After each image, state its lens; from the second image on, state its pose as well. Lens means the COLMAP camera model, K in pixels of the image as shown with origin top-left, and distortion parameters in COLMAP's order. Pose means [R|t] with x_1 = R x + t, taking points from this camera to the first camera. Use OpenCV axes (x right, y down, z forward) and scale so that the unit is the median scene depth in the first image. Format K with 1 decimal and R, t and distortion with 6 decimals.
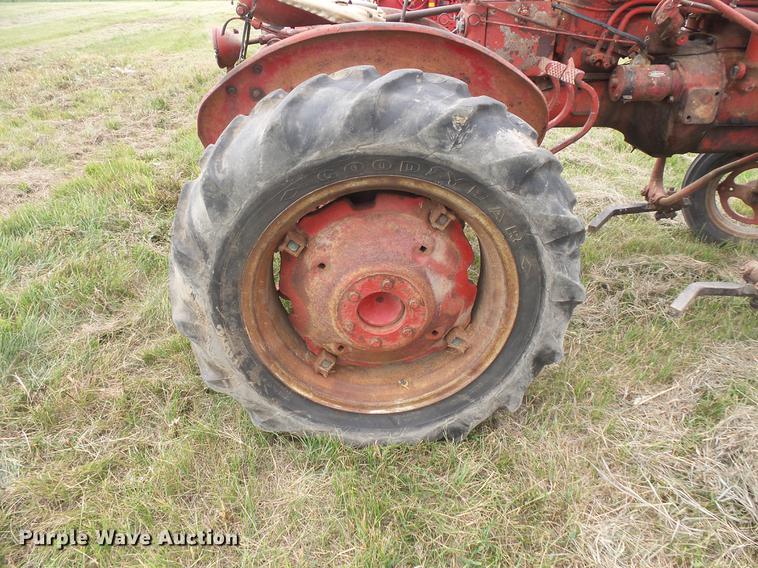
lens RADIAL K [[525.9, 0, 378.1], [0, 525.9, 283.7], [0, 0, 1]] dist [0.000547, -0.006997]
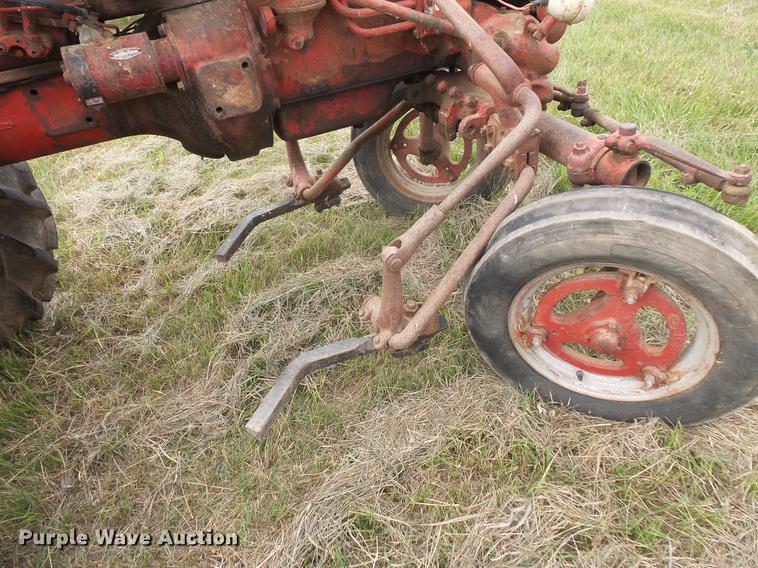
lens RADIAL K [[525.9, 0, 381.6], [0, 525.9, 283.9], [0, 0, 1]] dist [0.000547, -0.006997]
pose [[0.925725, -0.292608, 0.239613, 0.531128], [0.259778, 0.952416, 0.159433, -0.159450], [-0.274863, -0.085345, 0.957688, 0.310474]]
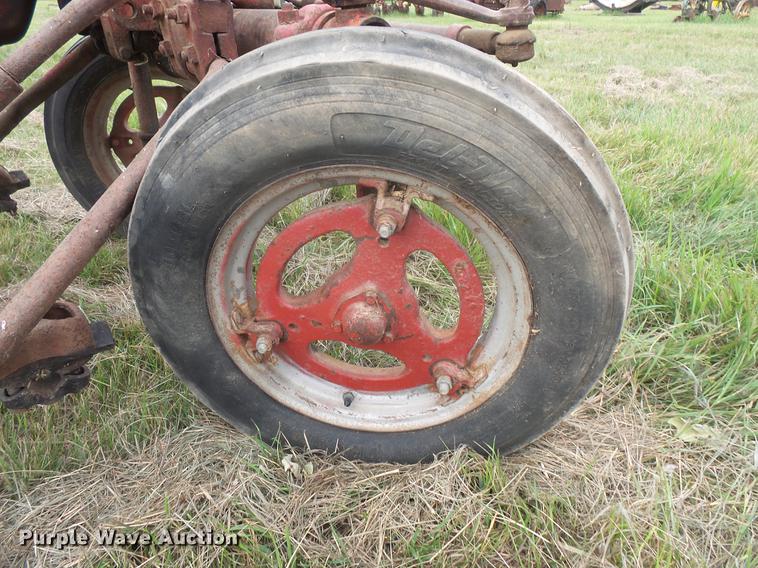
lens RADIAL K [[525.9, 0, 378.7], [0, 525.9, 284.8], [0, 0, 1]] dist [0.000547, -0.006997]
pose [[0.781837, -0.300524, 0.546275, 0.713681], [0.306724, 0.948203, 0.082650, 0.014904], [-0.542818, 0.102937, 0.833519, 0.505533]]
